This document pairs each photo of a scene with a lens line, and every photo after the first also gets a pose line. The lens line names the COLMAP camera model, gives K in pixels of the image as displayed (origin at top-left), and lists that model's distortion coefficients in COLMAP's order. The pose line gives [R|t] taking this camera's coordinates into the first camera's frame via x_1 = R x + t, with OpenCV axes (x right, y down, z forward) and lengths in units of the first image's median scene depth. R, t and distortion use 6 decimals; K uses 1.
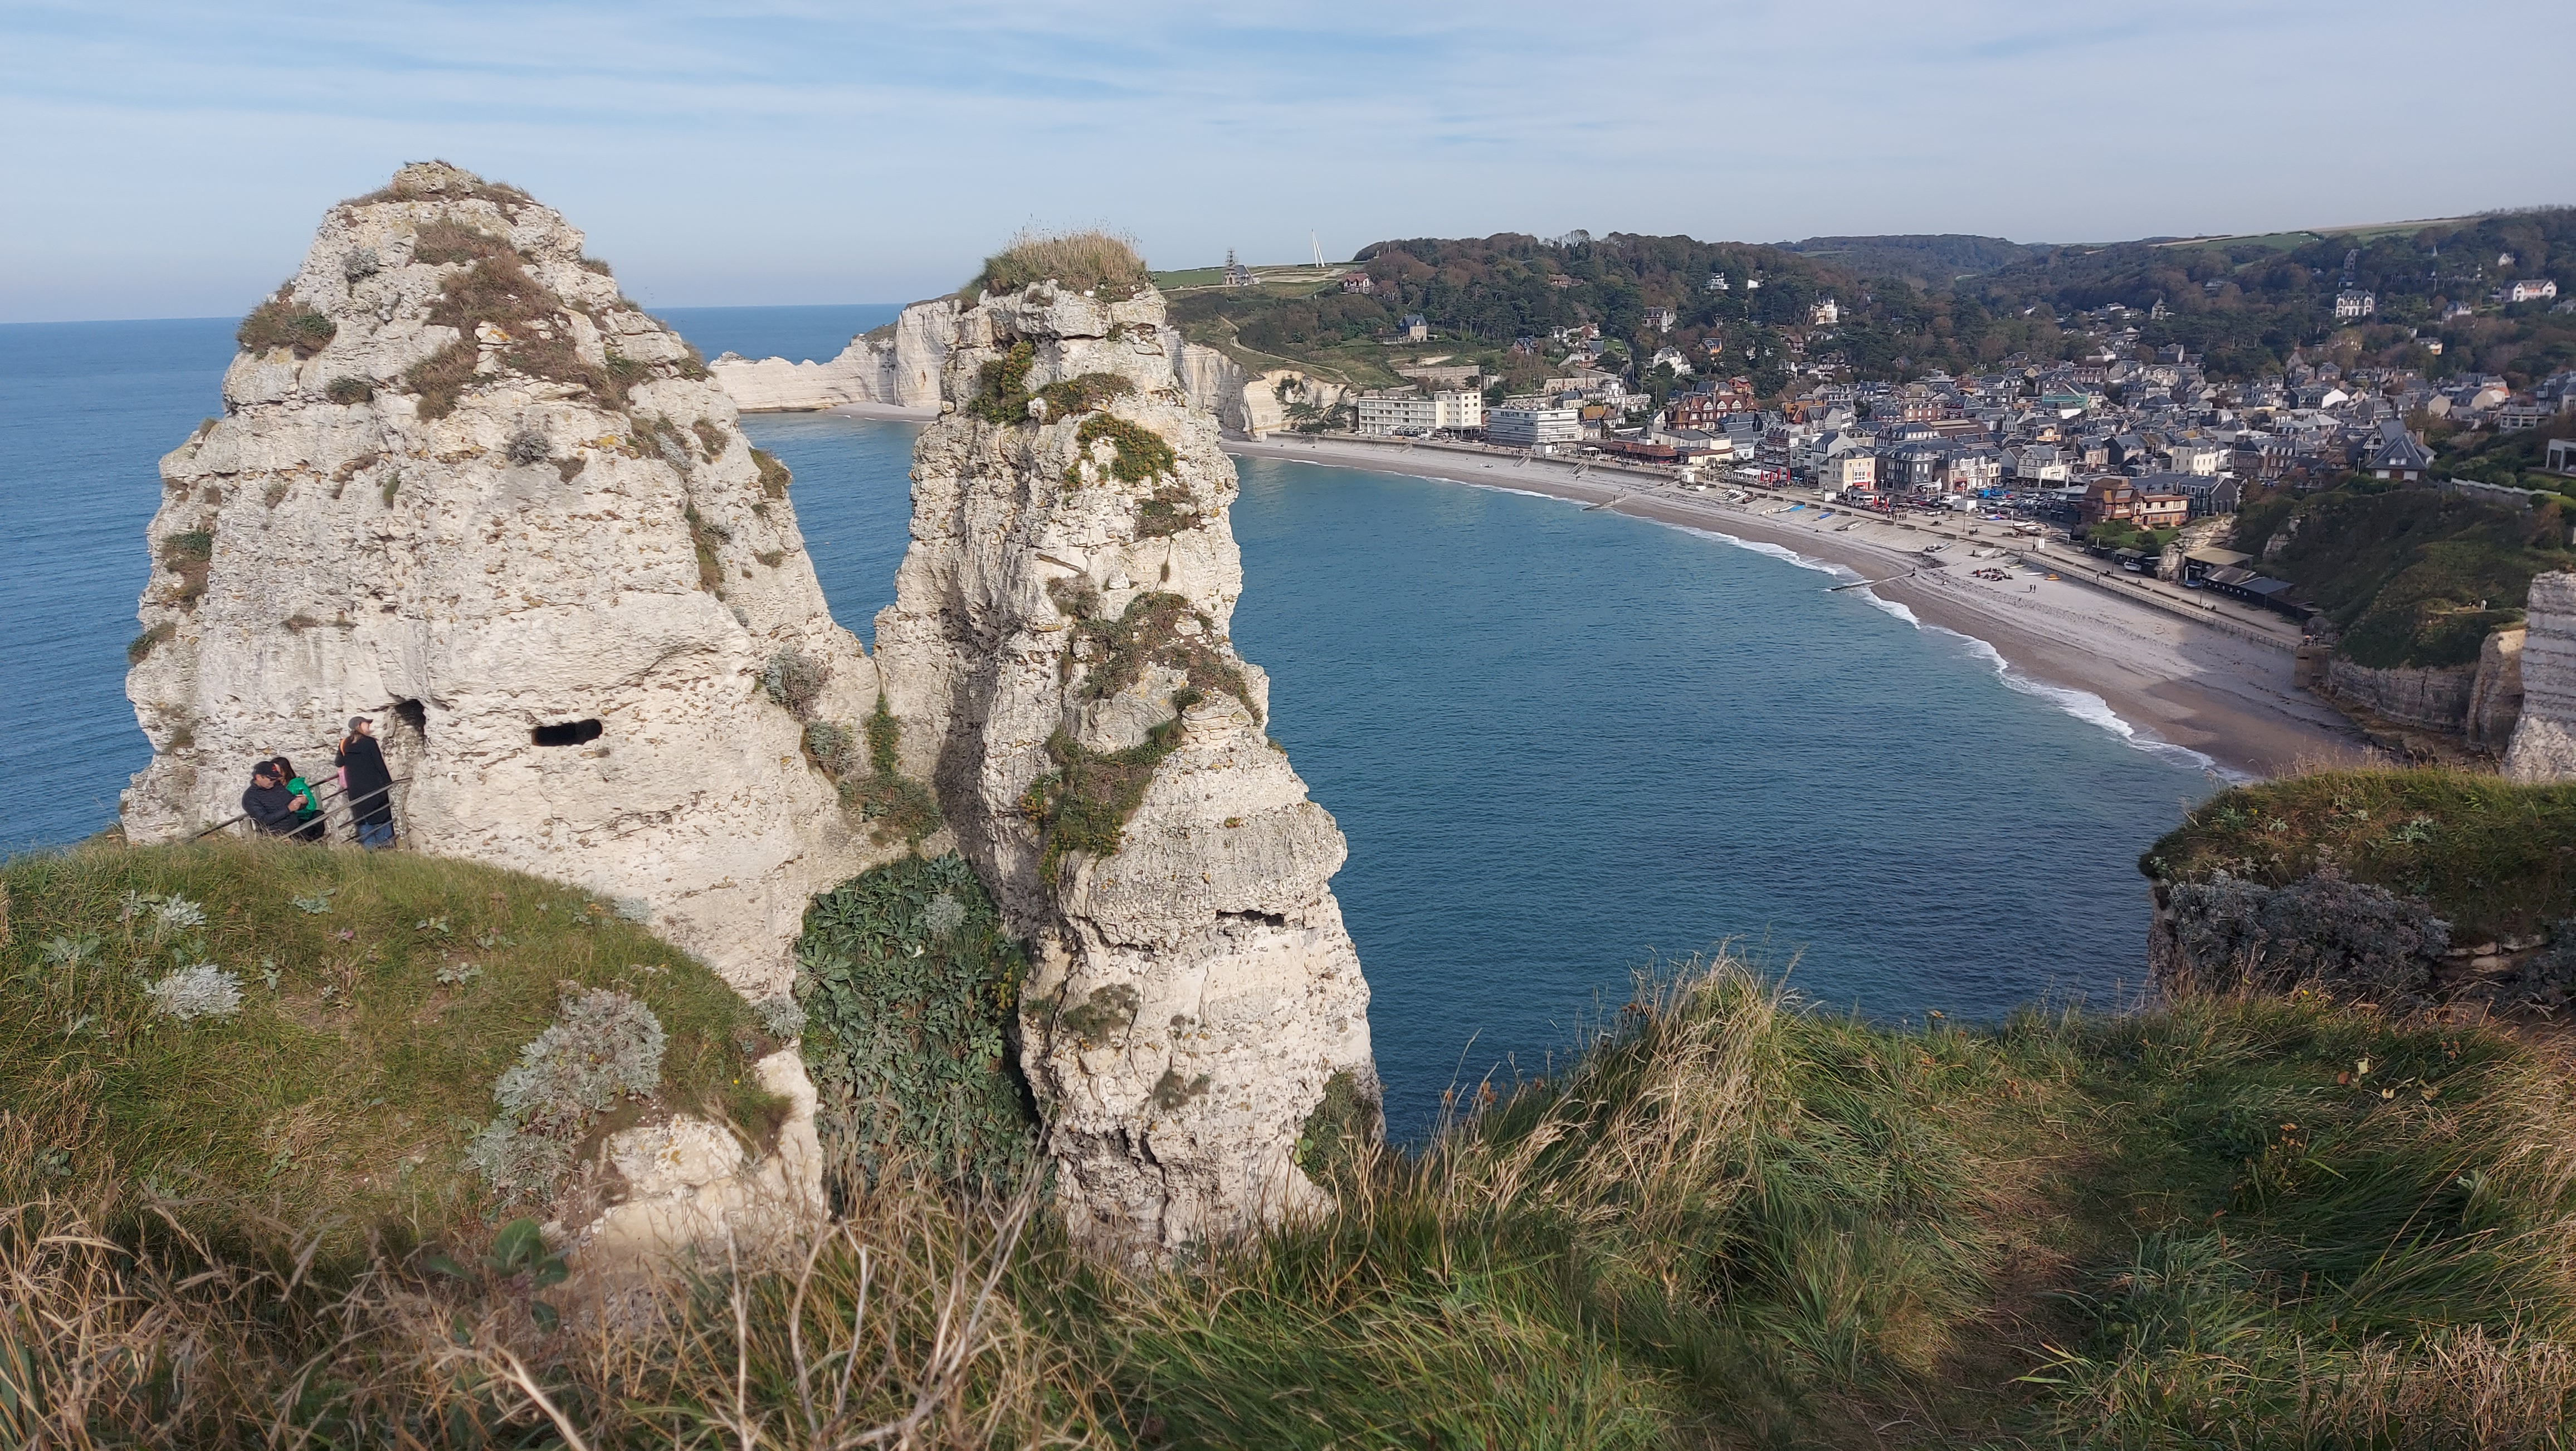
lens RADIAL K [[1887.9, 0, 1341.1], [0, 1887.9, 774.2], [0, 0, 1]] dist [0.147118, -0.200322]
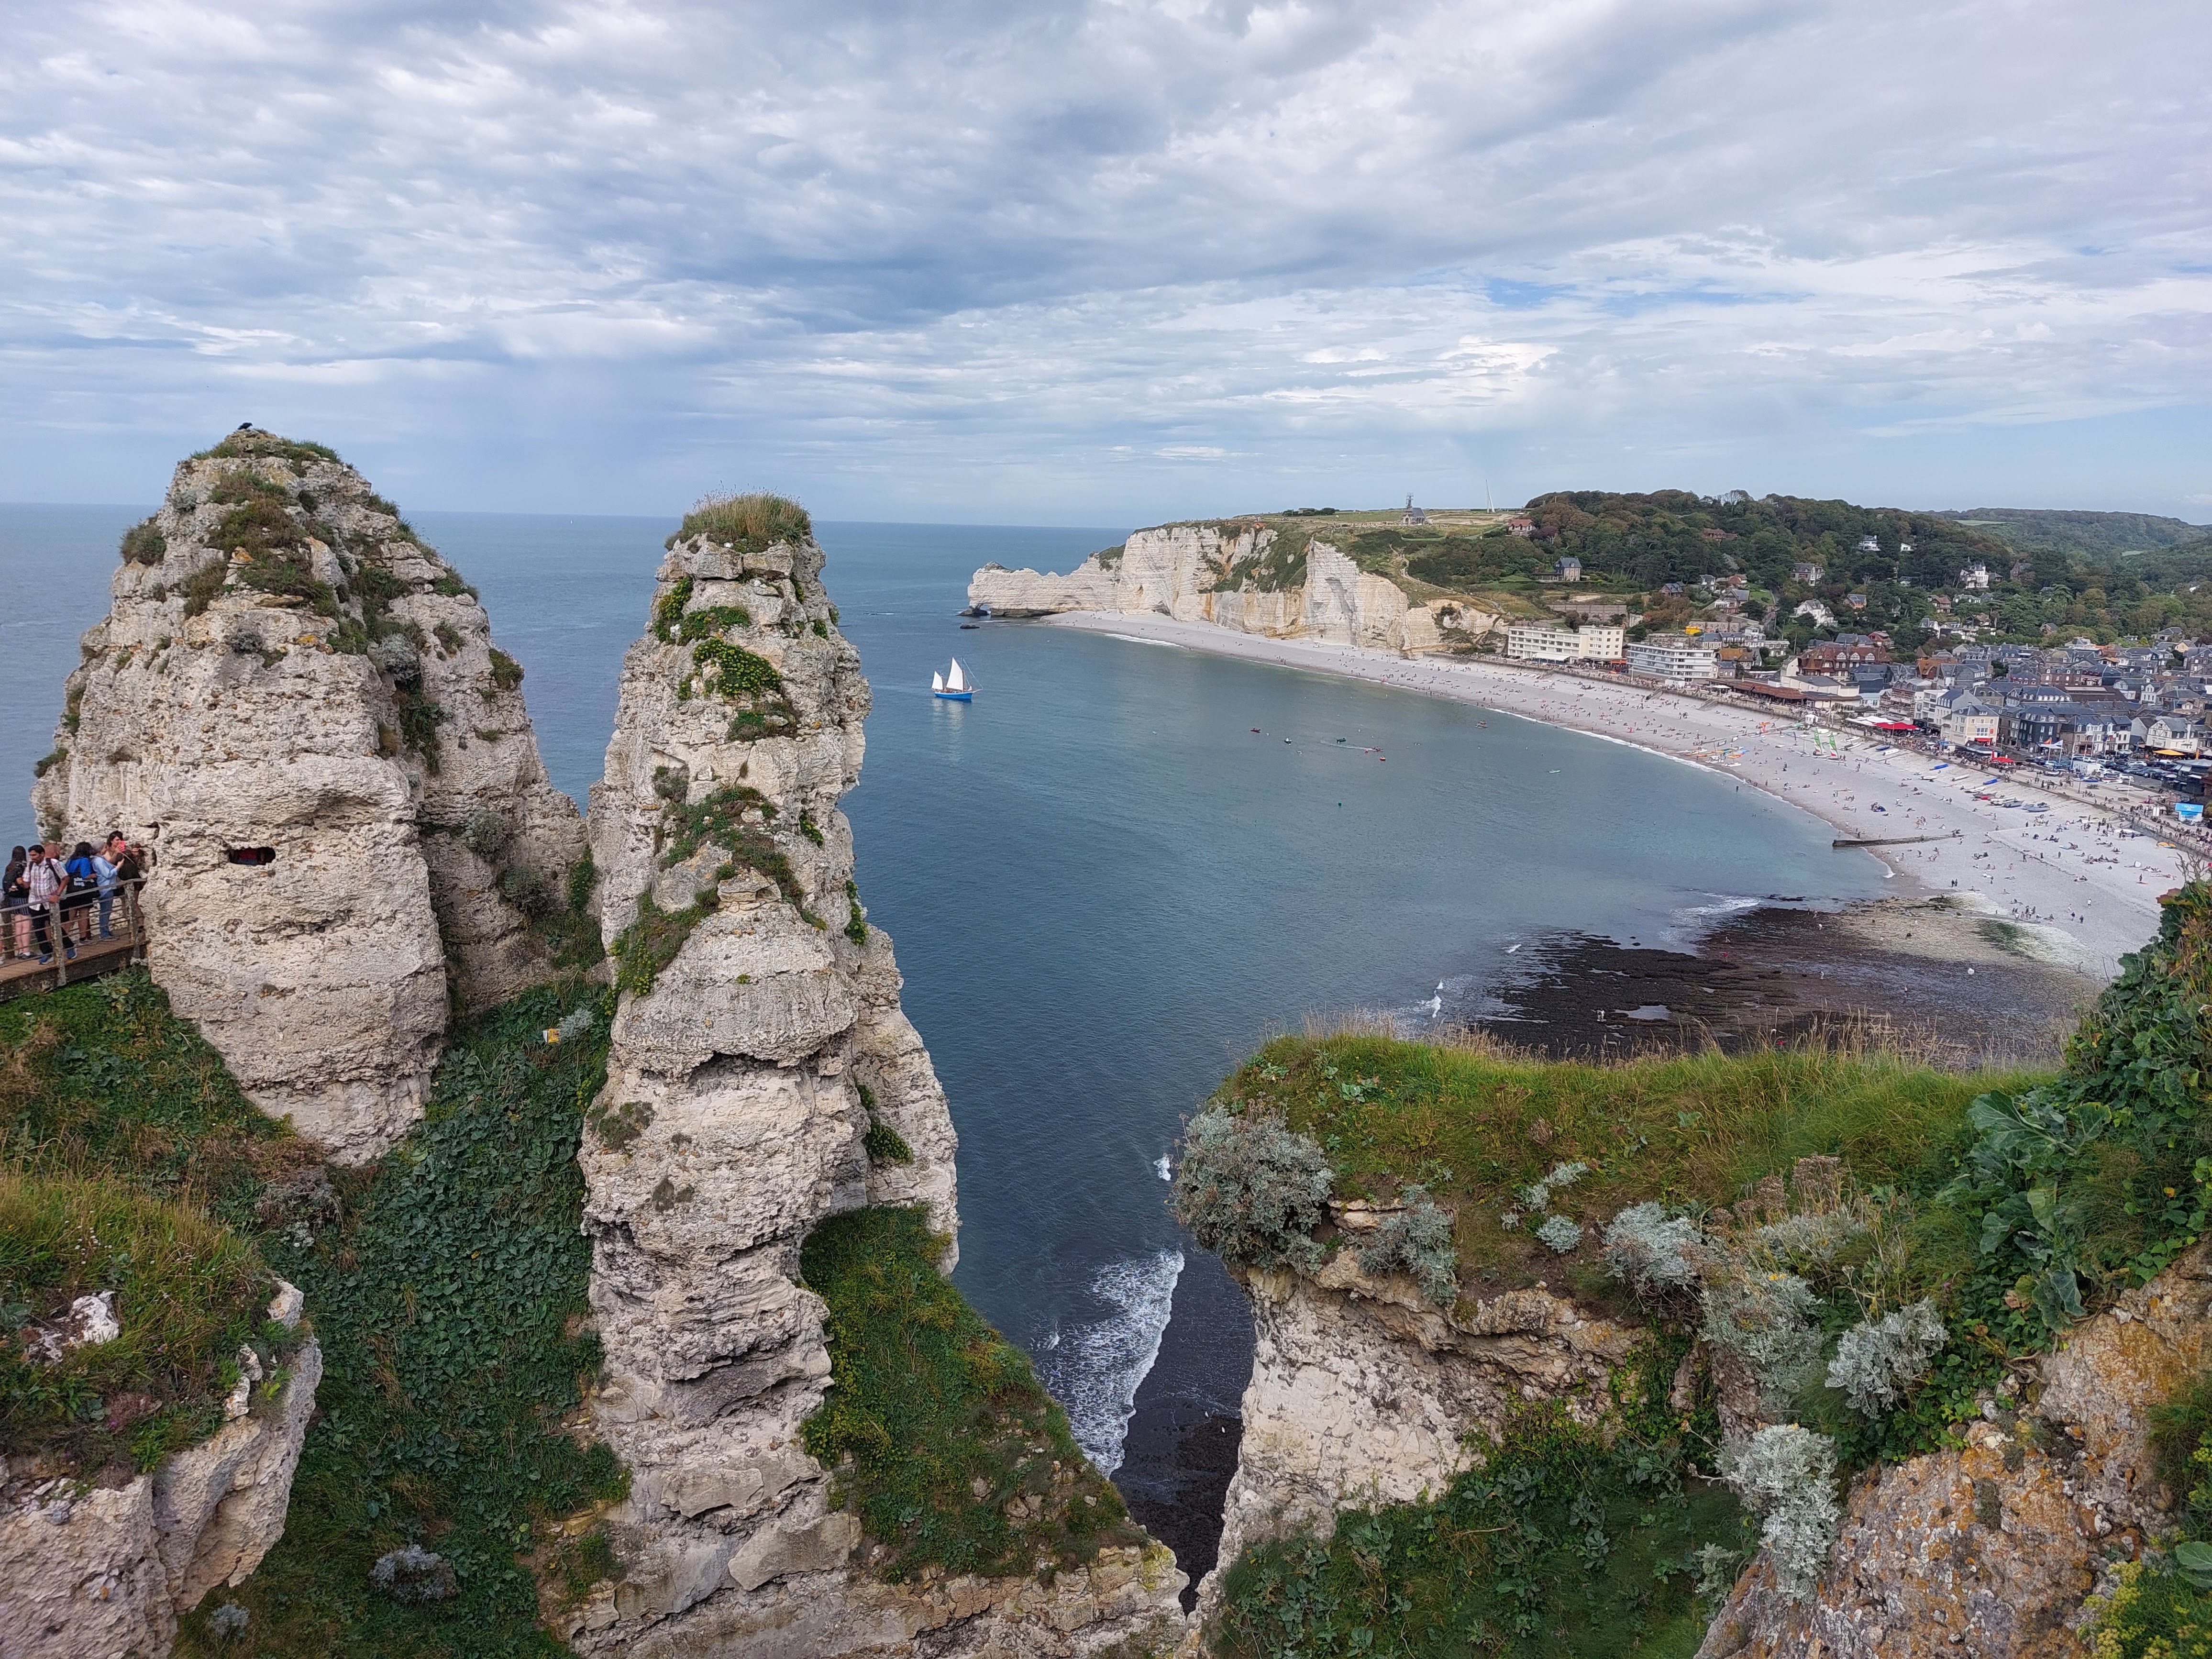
lens RADIAL K [[1657.0, 0, 1106.0], [0, 1657.0, 829.5], [0, 0, 1]] dist [0.084072, -0.128003]
pose [[0.970478, 0.090347, -0.223631, 0.327206], [-0.105068, 0.992954, -0.054802, -0.029541], [0.217104, 0.076681, 0.973132, 0.005899]]
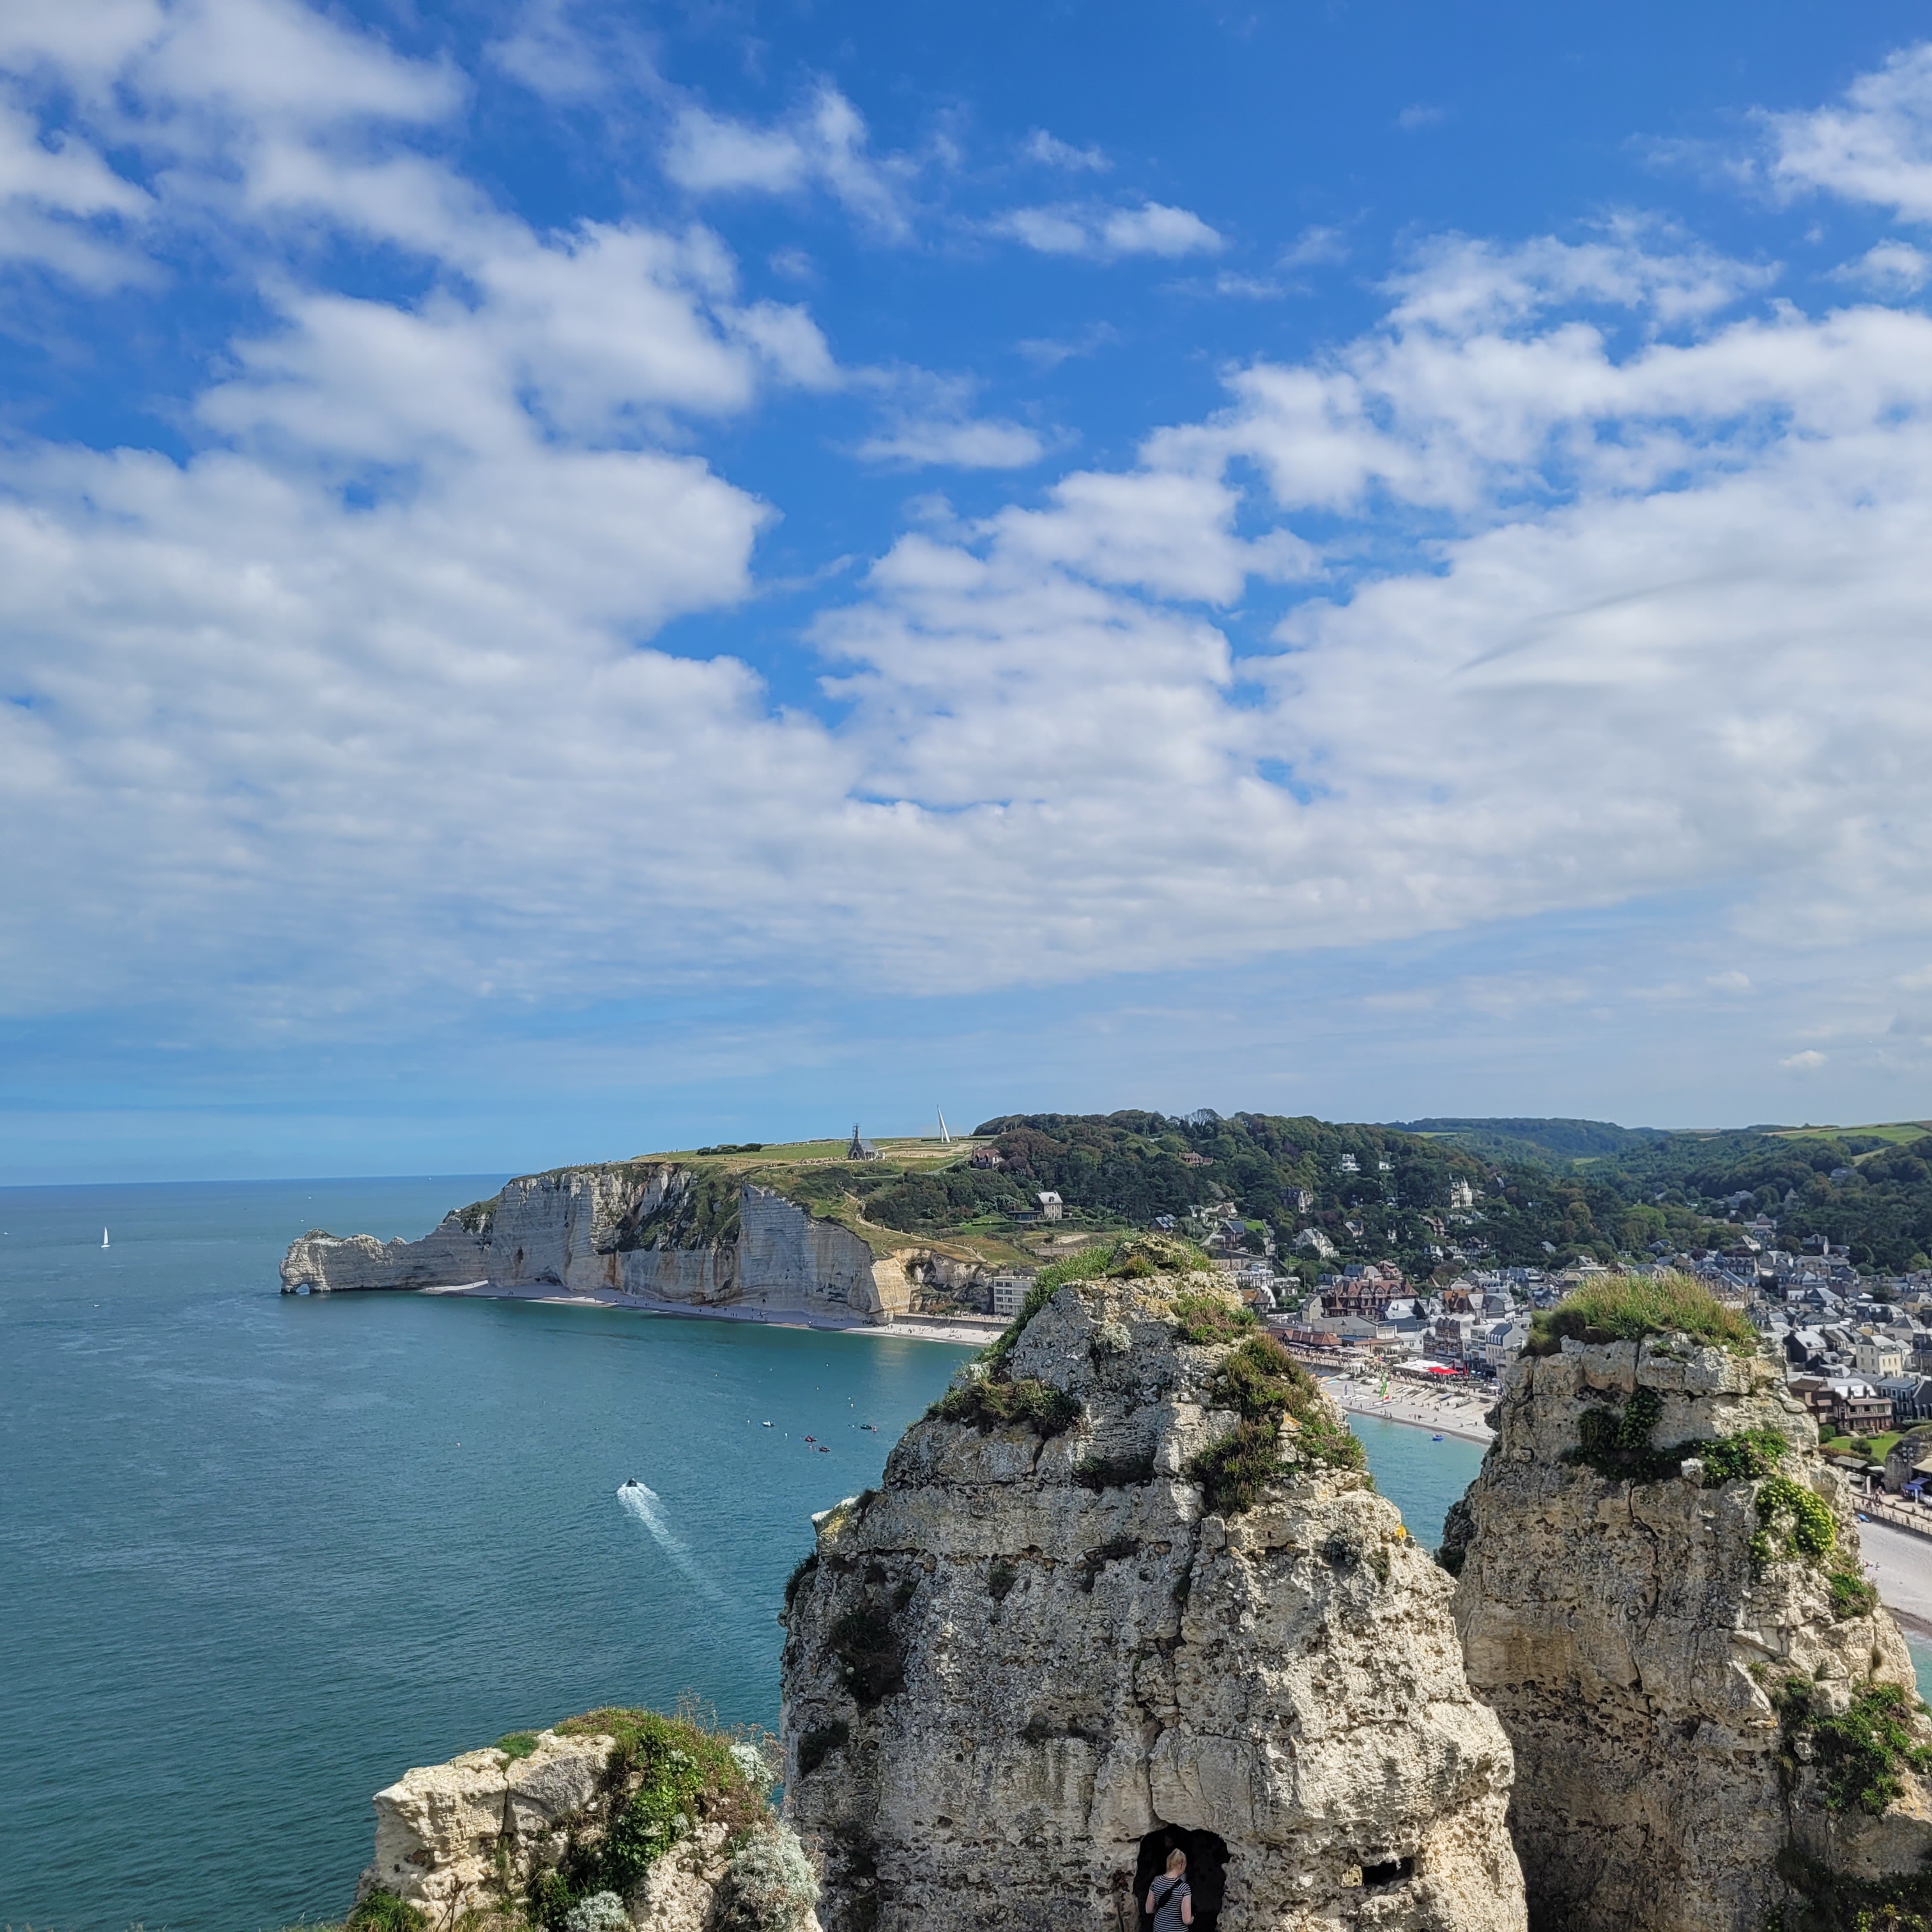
lens RADIAL K [[2028.8, 0, 1027.2], [0, 2028.8, 938.1], [0, 0, 1]] dist [0.051754, -0.032137]
pose [[0.999149, 0.013472, 0.038996, -0.582789], [0.001077, 0.936349, -0.351069, -0.090452], [-0.041243, 0.350812, 0.935537, -0.038959]]
